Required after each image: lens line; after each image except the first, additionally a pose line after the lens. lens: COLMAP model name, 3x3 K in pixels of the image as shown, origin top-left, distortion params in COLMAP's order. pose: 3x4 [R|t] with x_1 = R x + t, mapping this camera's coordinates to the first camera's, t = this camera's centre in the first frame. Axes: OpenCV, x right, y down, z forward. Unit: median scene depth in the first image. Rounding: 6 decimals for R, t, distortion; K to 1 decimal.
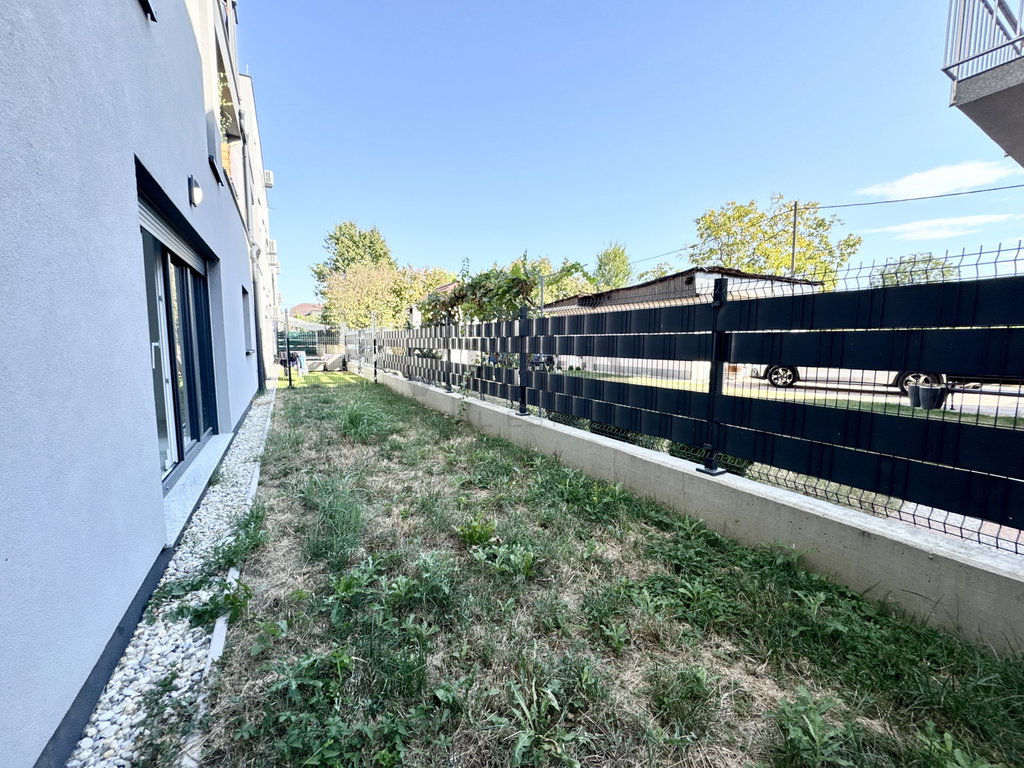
lens RADIAL K [[410.8, 0, 511.2], [0, 410.8, 386.0], [0, 0, 1]] dist [-0.002540, 0.000919]
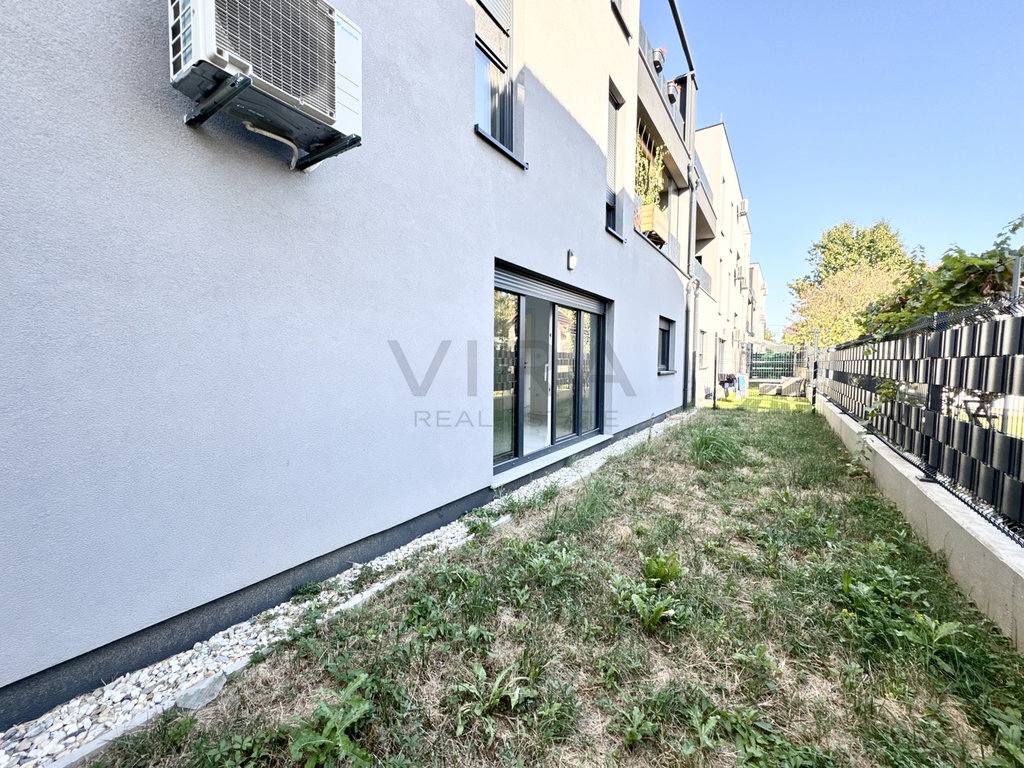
lens RADIAL K [[410.8, 0, 509.1], [0, 410.8, 384.7], [0, 0, 1]] dist [-0.002540, 0.000919]
pose [[0.463828, 0.051043, -0.884454, 0.336462], [-0.099847, 0.994990, 0.005060, -0.018119], [0.880281, 0.085963, 0.466601, 0.137658]]
